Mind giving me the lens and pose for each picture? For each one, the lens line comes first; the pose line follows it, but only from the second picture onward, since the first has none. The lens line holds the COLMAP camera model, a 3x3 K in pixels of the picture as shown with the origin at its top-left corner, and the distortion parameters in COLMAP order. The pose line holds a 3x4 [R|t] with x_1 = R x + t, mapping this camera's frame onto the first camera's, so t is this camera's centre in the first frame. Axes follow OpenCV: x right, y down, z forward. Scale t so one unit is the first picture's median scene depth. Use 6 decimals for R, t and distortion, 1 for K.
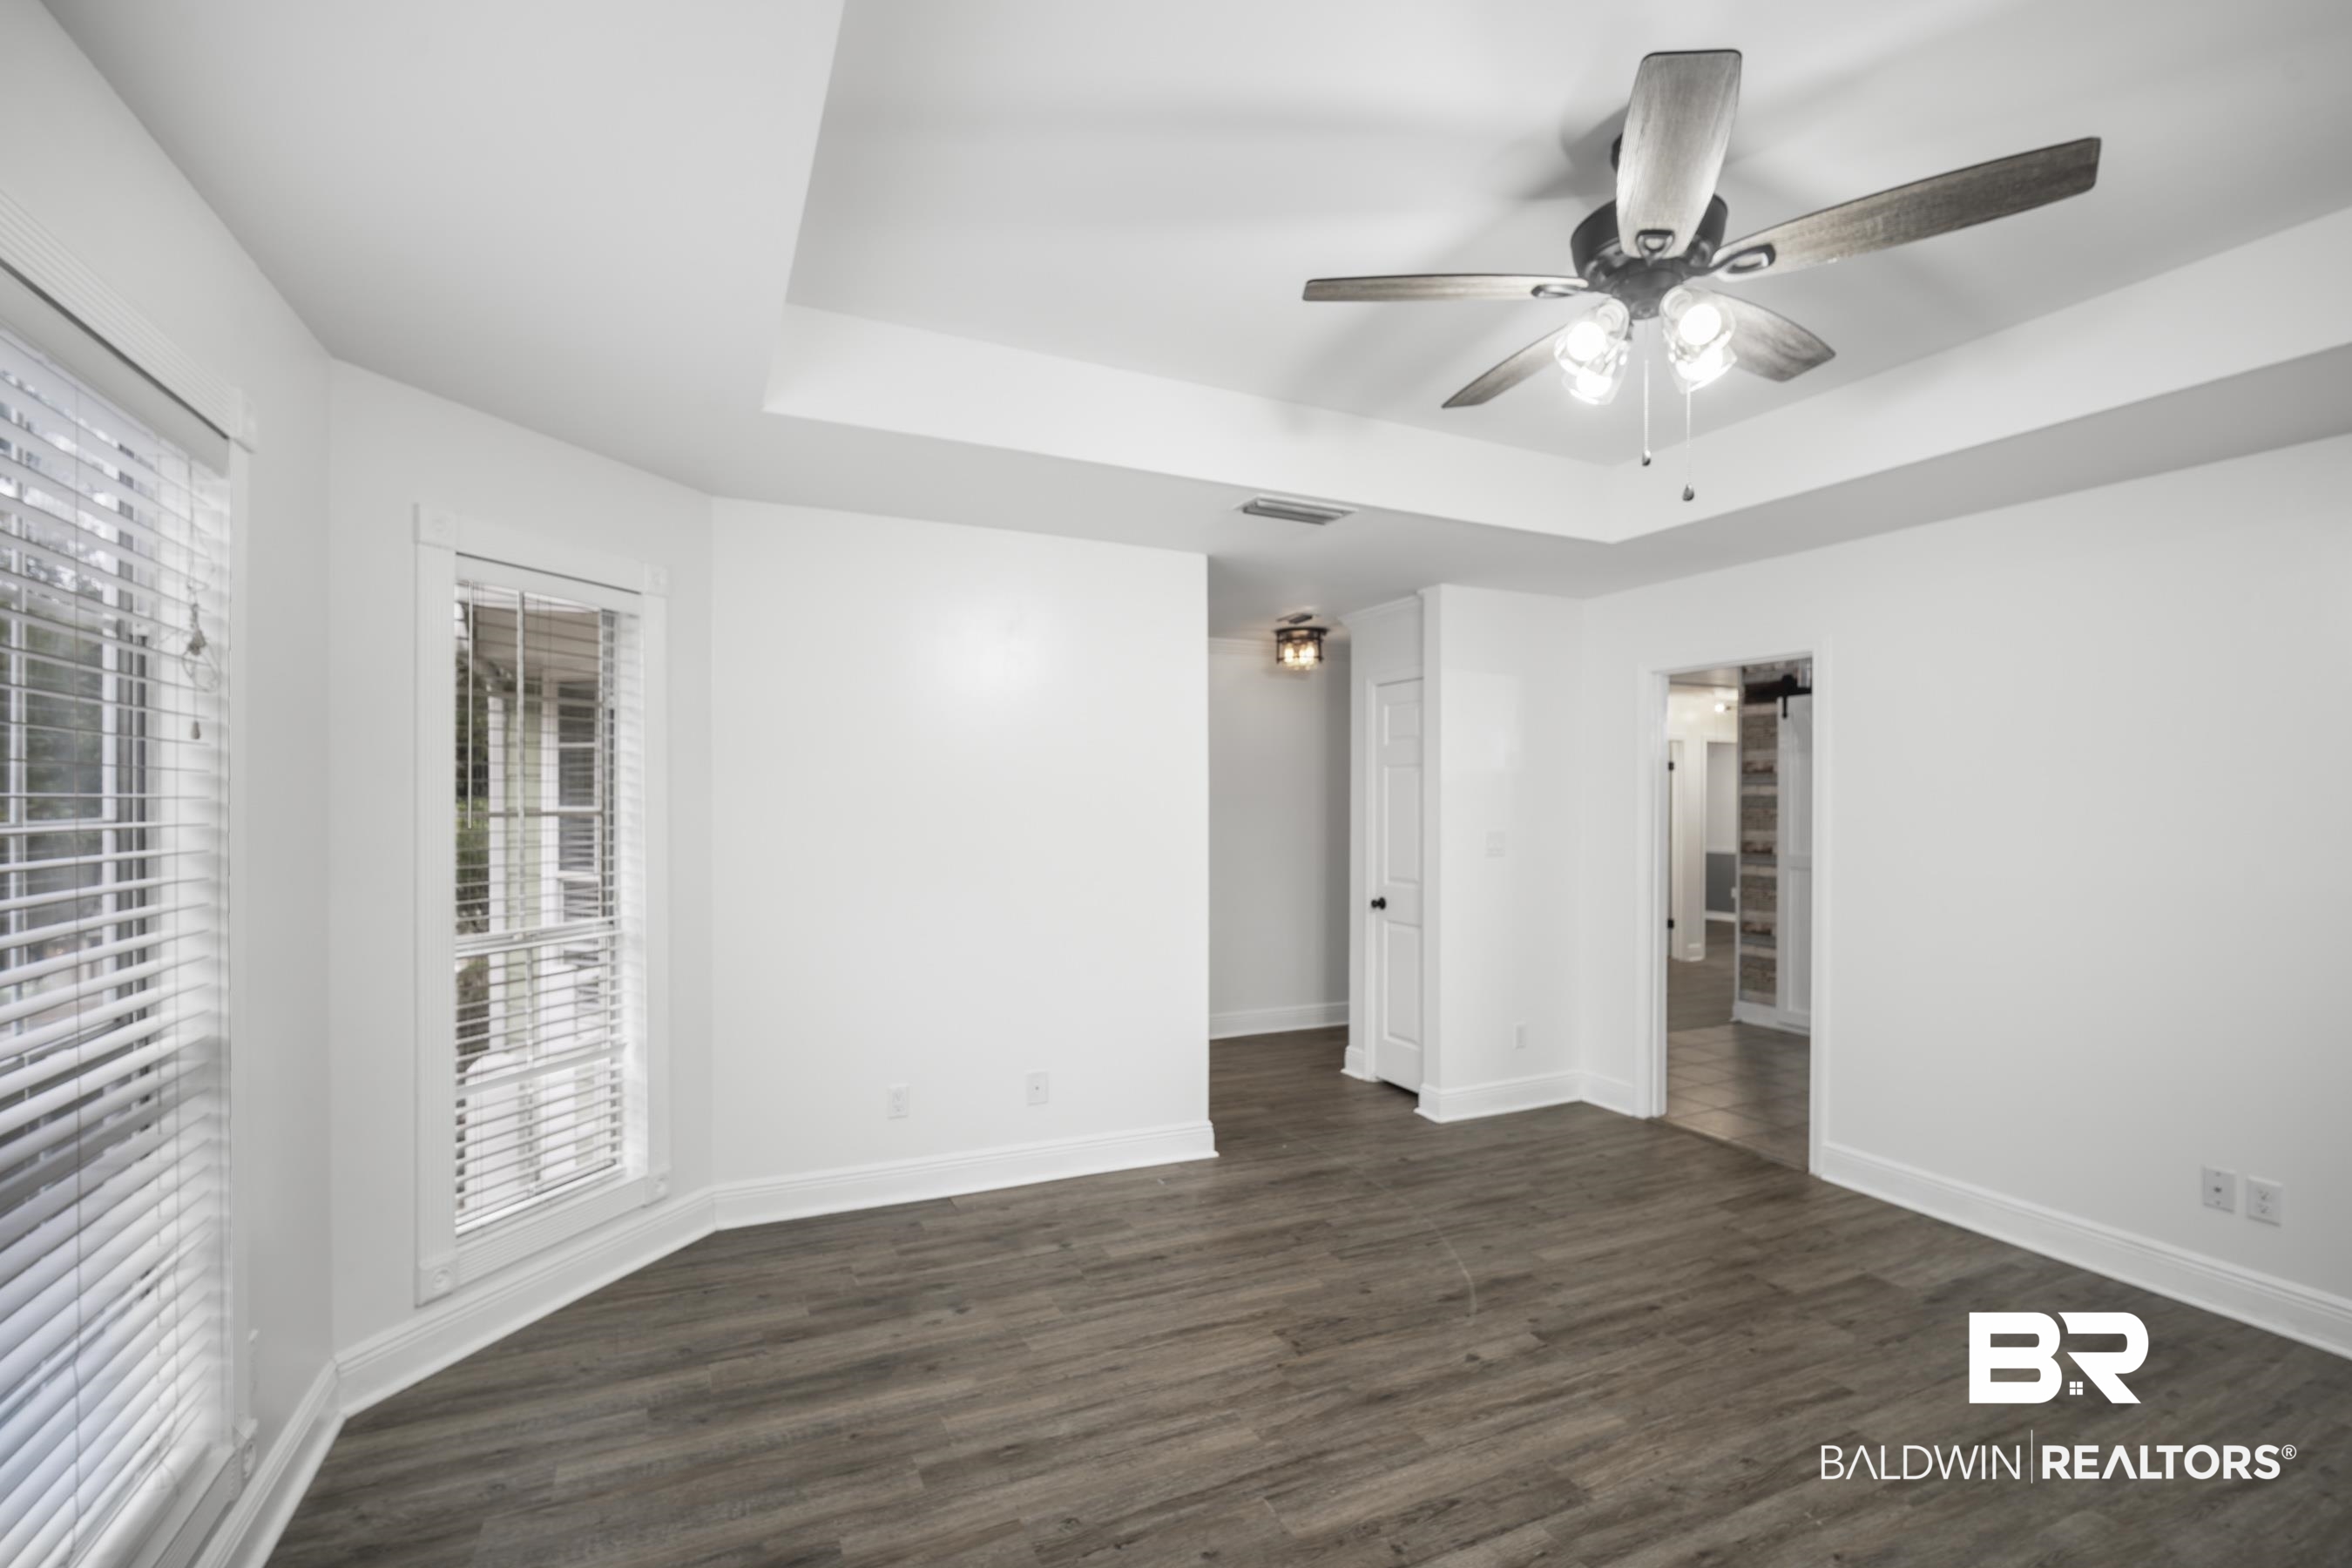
lens RADIAL K [[1044.6, 0, 1173.5], [0, 1044.6, 795.5], [0, 0, 1]] dist [-0.001247, 0.000347]
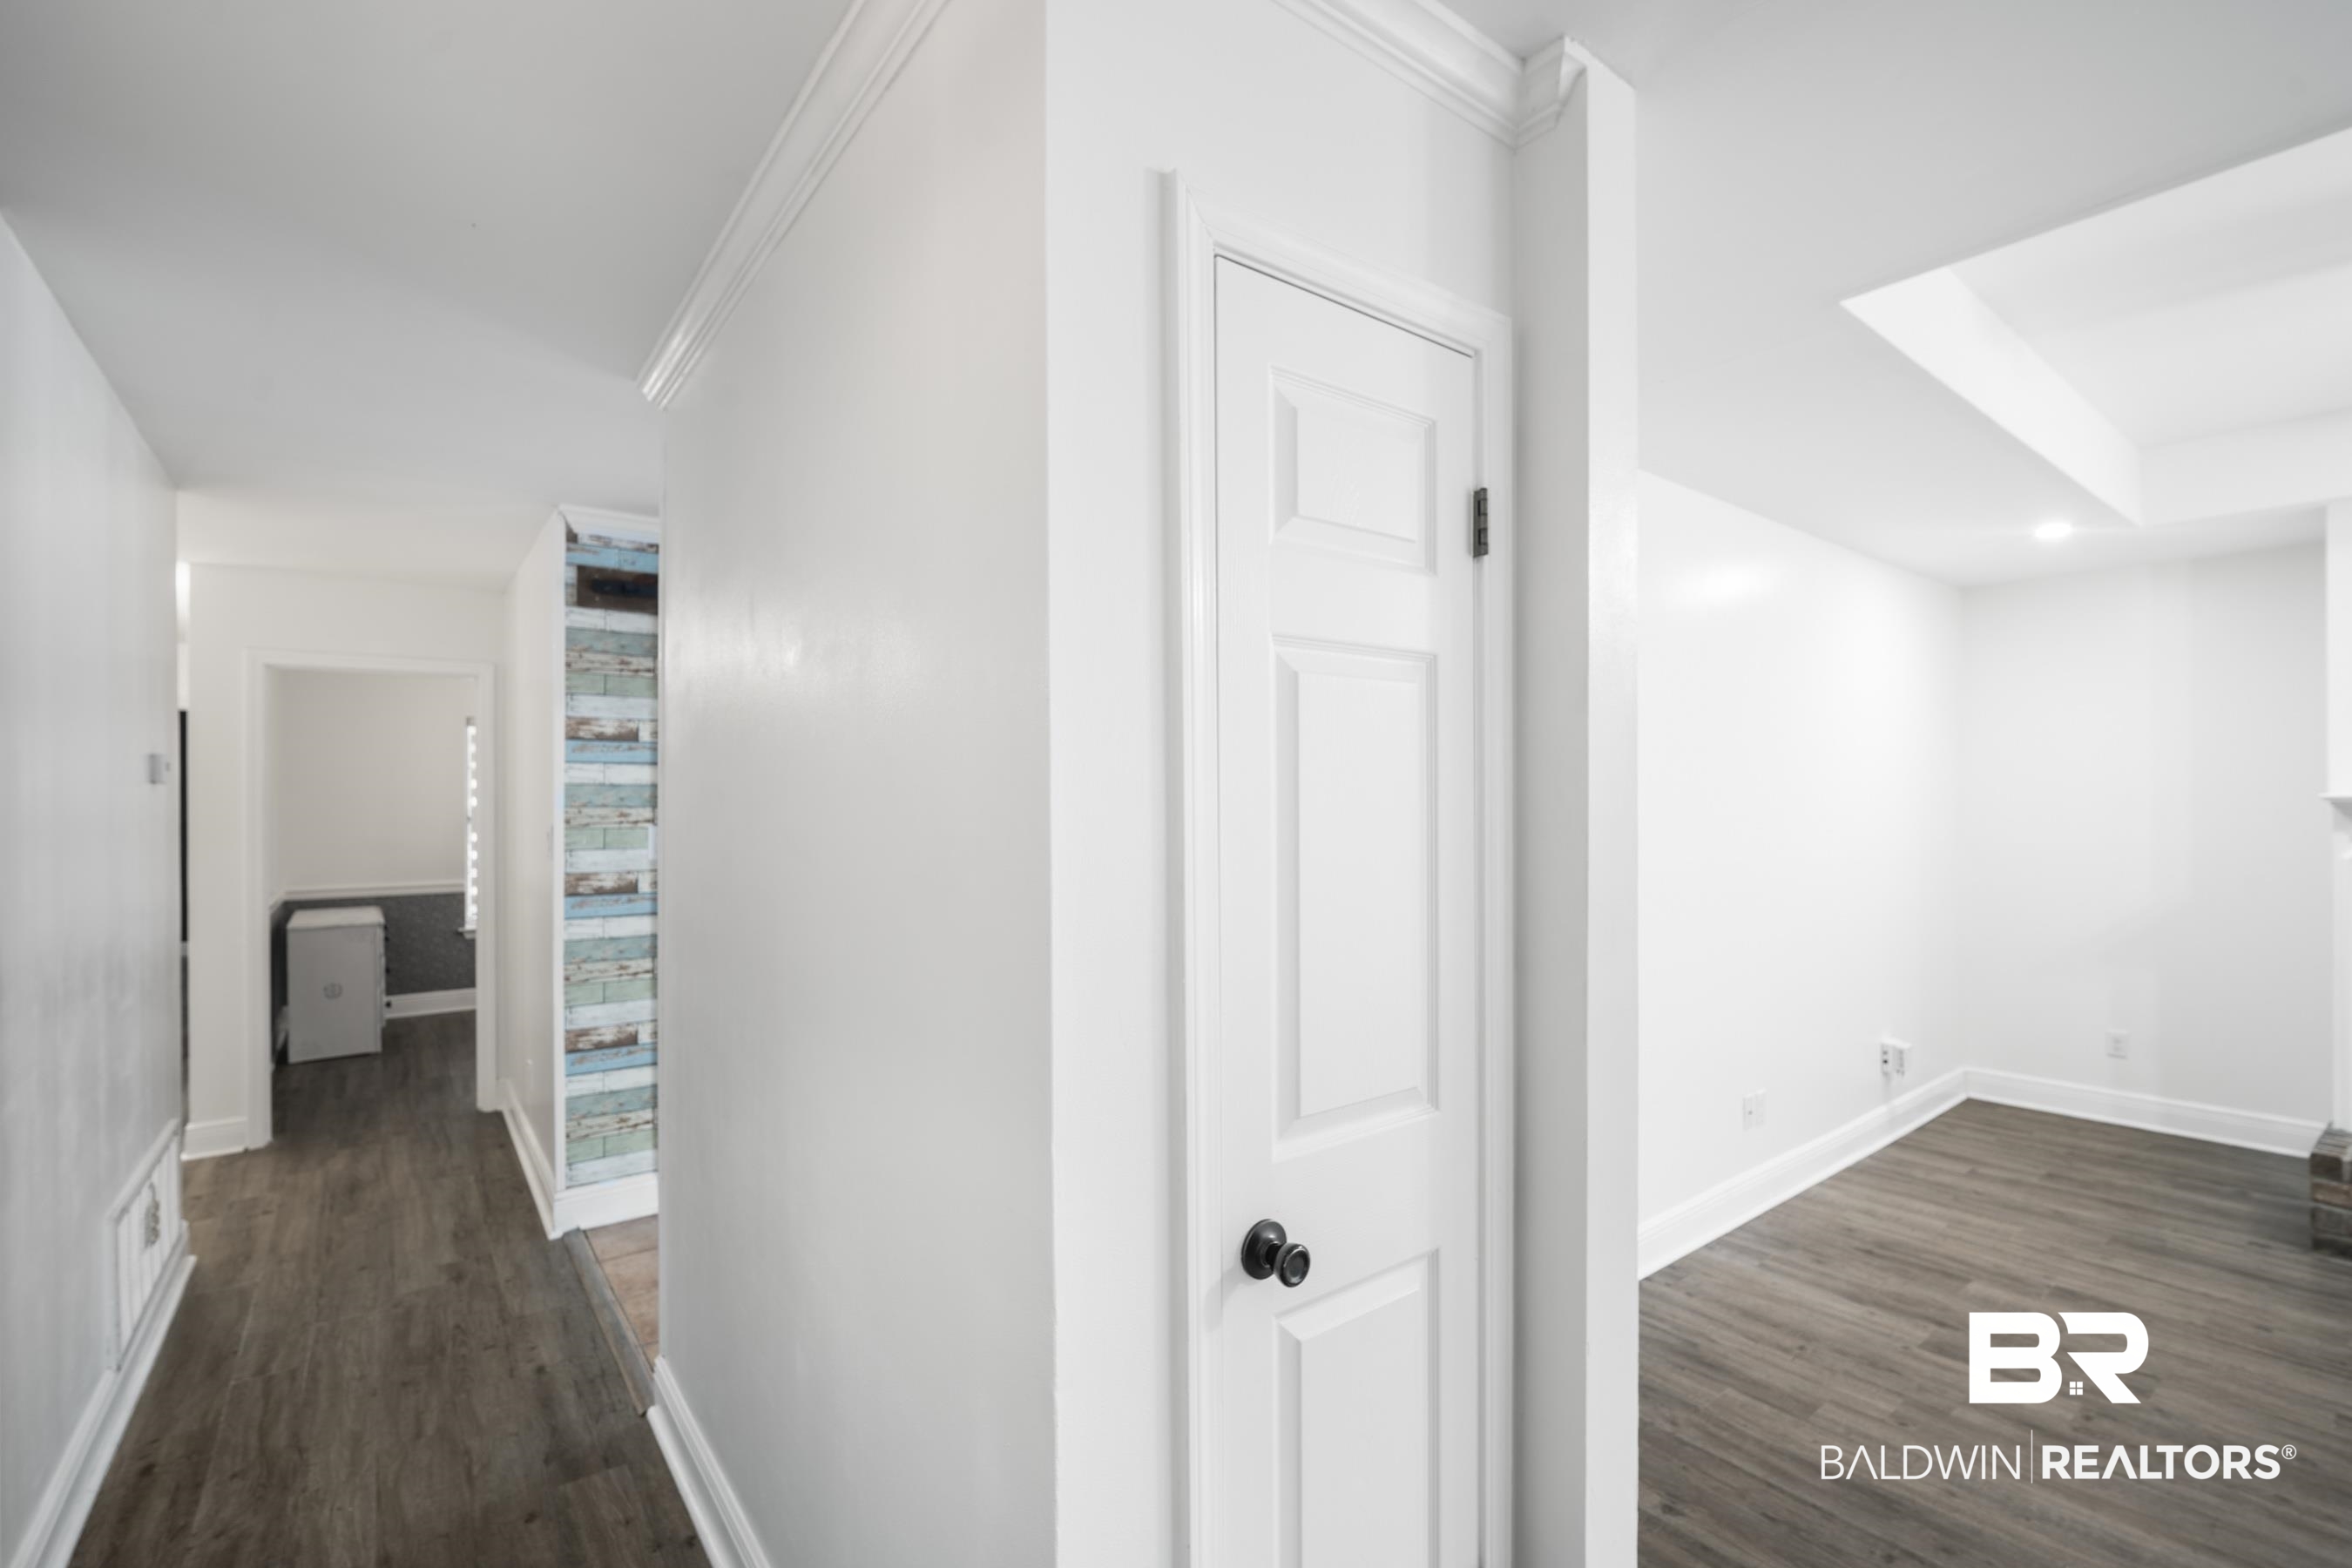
lens RADIAL K [[1044.6, 0, 1179.6], [0, 1044.6, 799.6], [0, 0, 1]] dist [-0.001247, 0.000347]
pose [[-0.218742, -0.007358, 0.975755, -0.043889], [-0.004263, 0.999969, 0.006584, 0.009574], [-0.975773, -0.002720, -0.218767, 2.574789]]
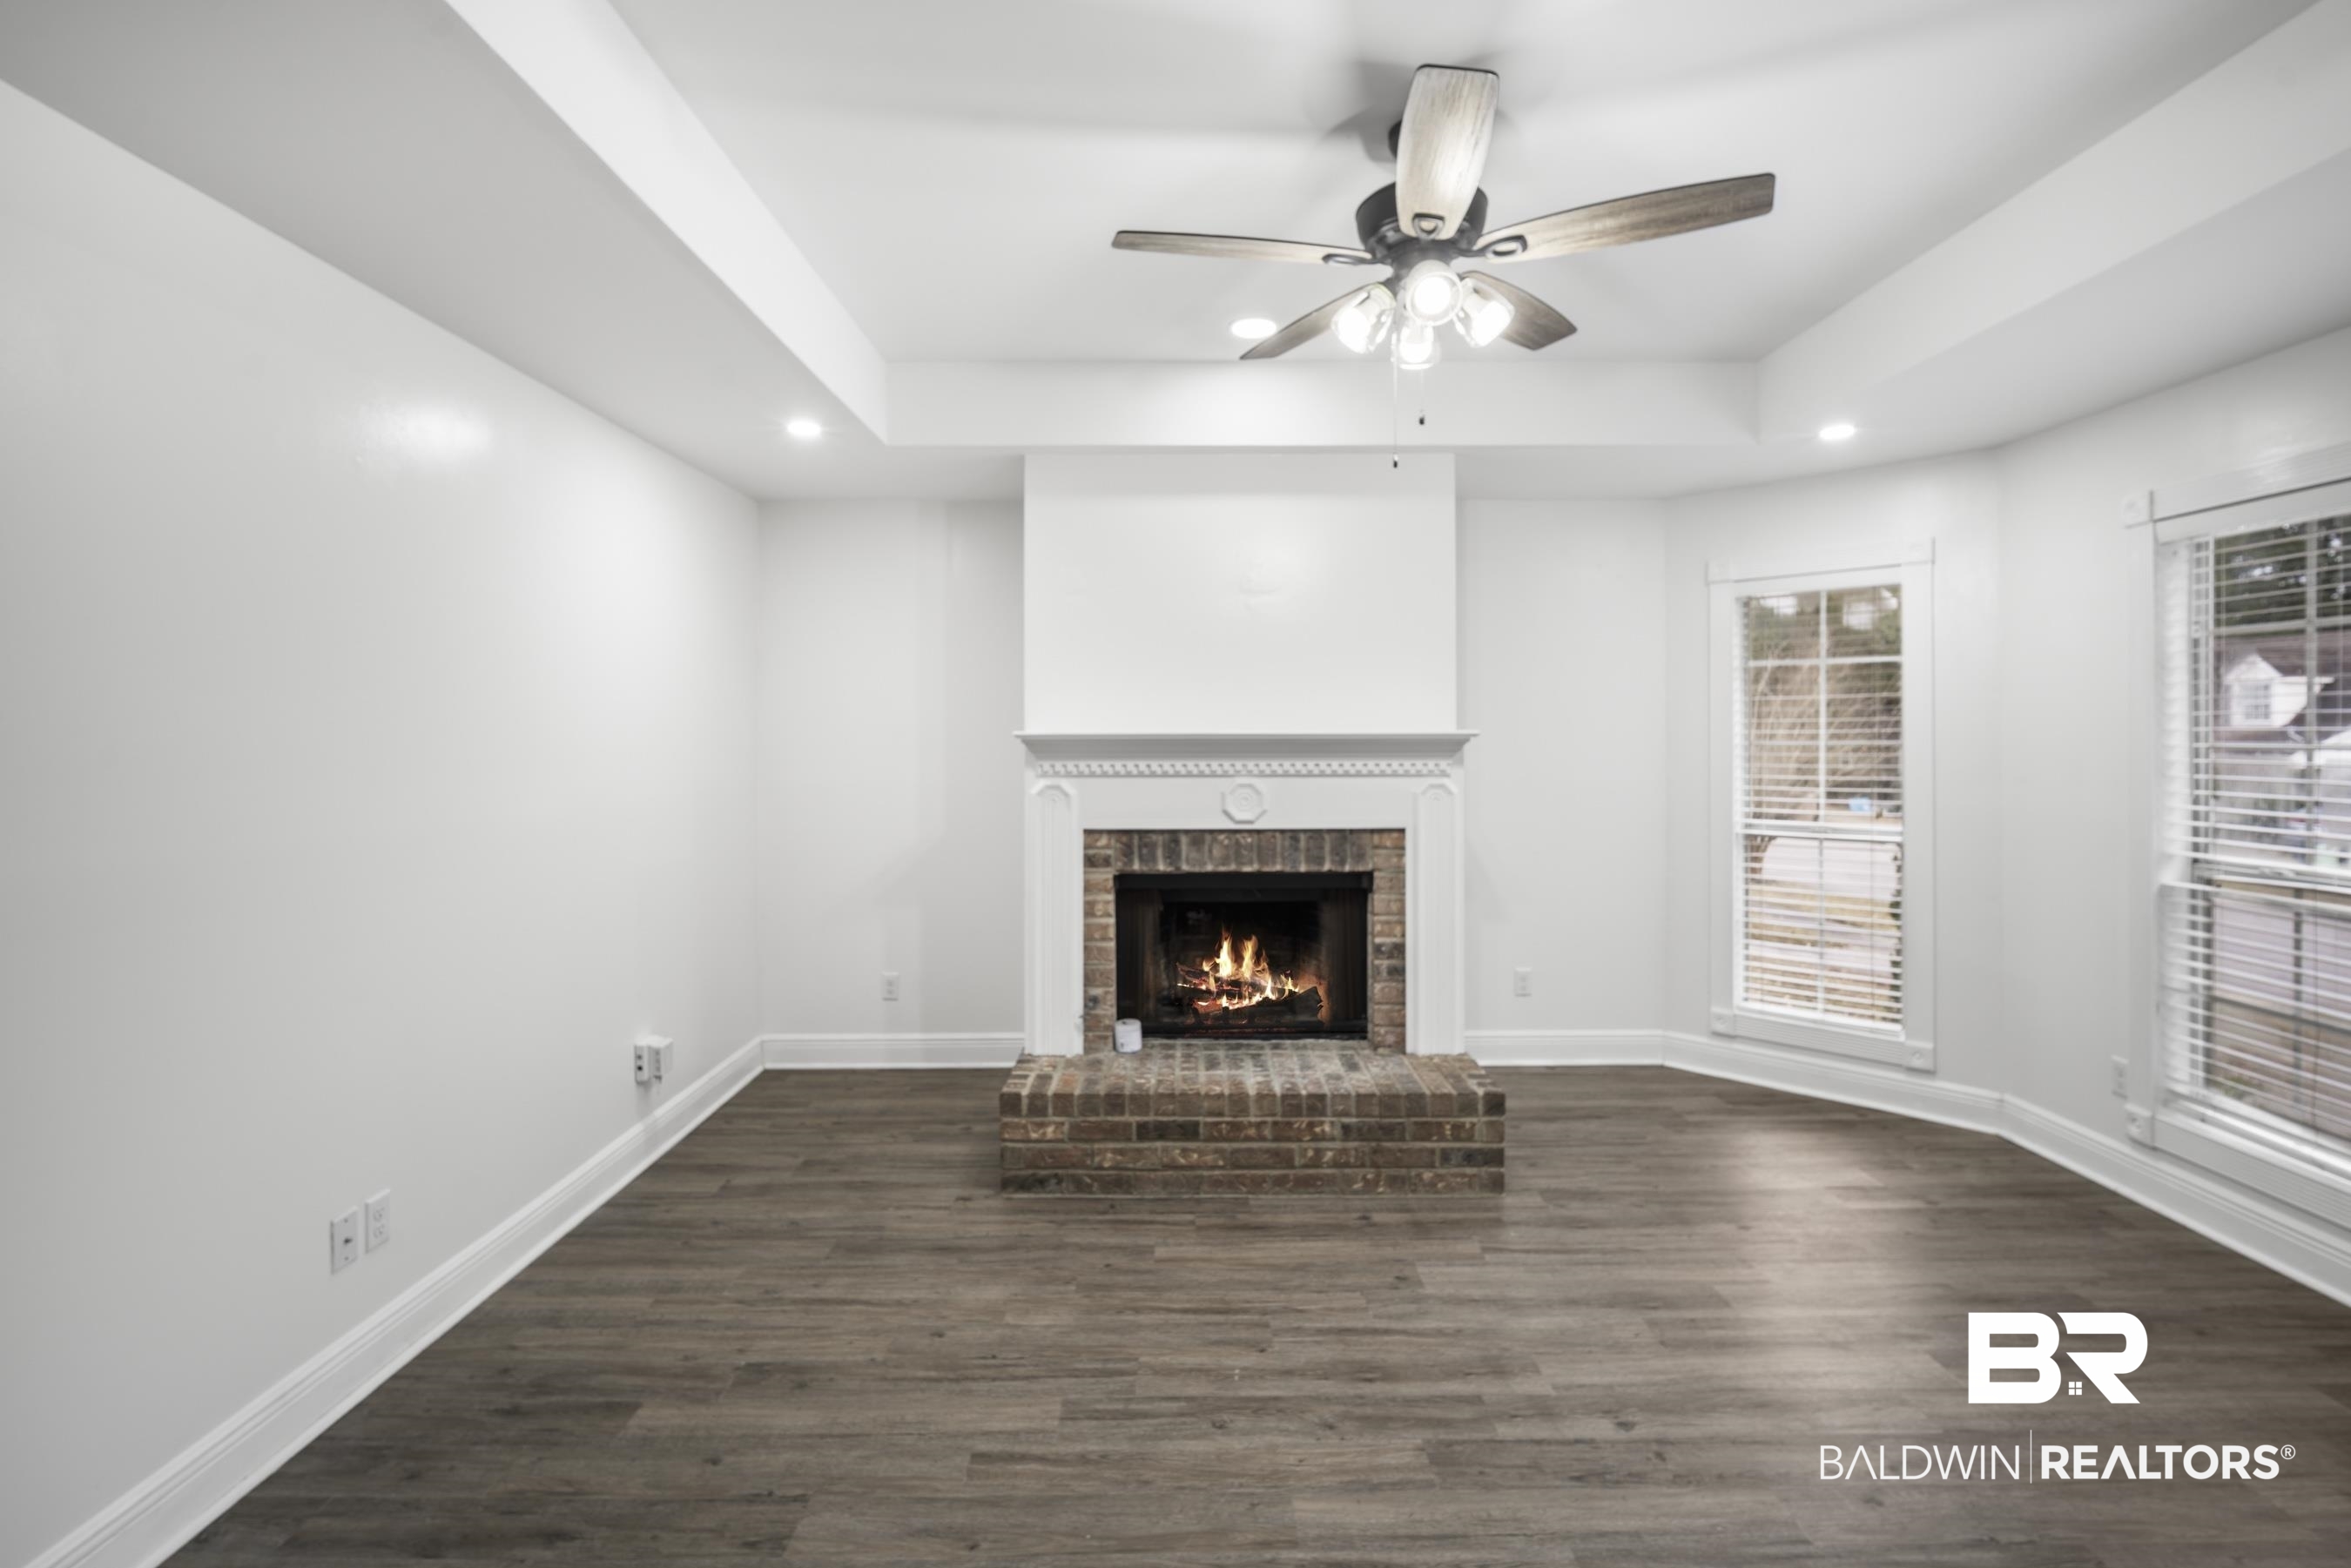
lens RADIAL K [[1044.0, 0, 1172.1], [0, 1044.0, 768.8], [0, 0, 1]] dist [-0.001247, 0.000347]
pose [[-0.904651, -0.017554, 0.425791, 0.201934], [-0.007453, 0.999650, 0.025377, 0.018151], [-0.426088, 0.019784, -0.904466, 1.922397]]
